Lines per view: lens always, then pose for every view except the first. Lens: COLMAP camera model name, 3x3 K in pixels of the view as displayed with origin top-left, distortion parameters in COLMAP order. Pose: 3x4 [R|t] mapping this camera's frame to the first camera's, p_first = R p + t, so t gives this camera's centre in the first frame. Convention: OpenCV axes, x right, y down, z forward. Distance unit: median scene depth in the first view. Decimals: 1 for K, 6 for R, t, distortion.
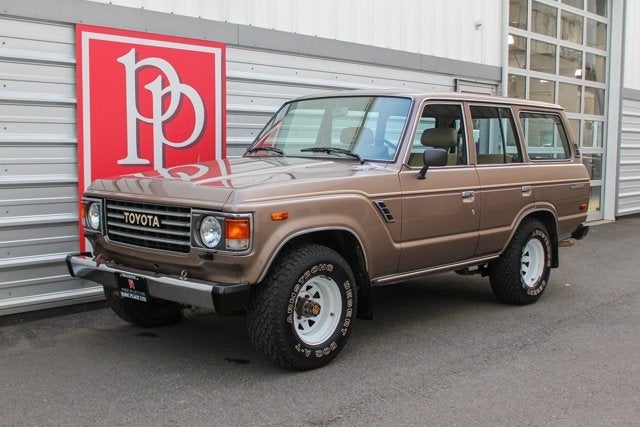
lens RADIAL K [[773.8, 0, 320.0], [0, 773.8, 213.5], [0, 0, 1]] dist [-0.021860, -0.026307]
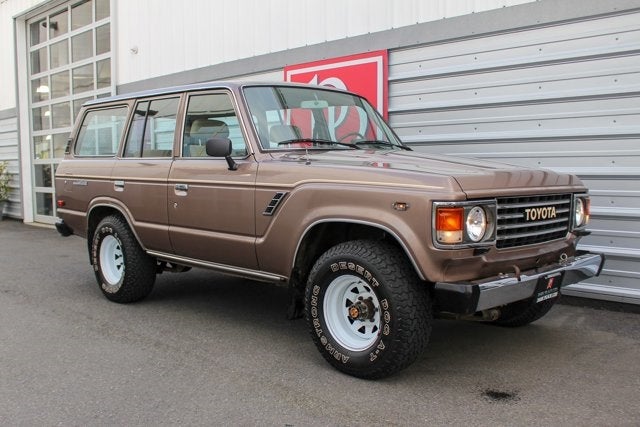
lens RADIAL K [[671.8, 0, 320.0], [0, 671.8, 213.5], [0, 0, 1]] dist [-0.096420, 0.001657]
pose [[-0.072345, 0.066636, -0.995151, 0.926327], [-0.075504, 0.994537, 0.072084, -0.059494], [0.994518, 0.080353, -0.066918, 1.108839]]
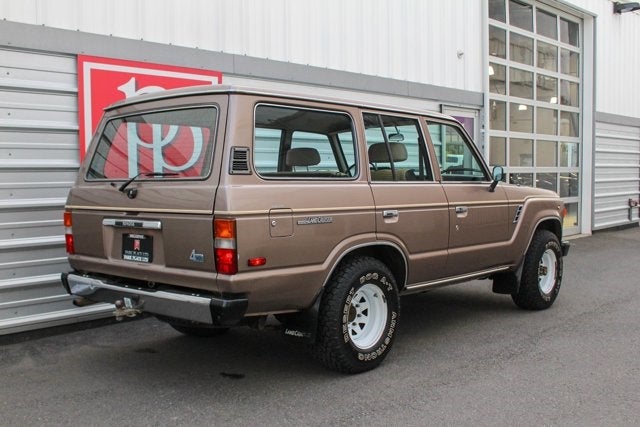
lens RADIAL K [[704.3, 0, 320.0], [0, 704.3, 213.5], [0, 0, 1]] dist [-0.044722, -0.012566]
pose [[0.999851, -0.017229, -0.001371, 0.011254], [0.017182, 0.999440, -0.028714, 0.003605], [0.001865, 0.028686, 0.999587, 0.049495]]
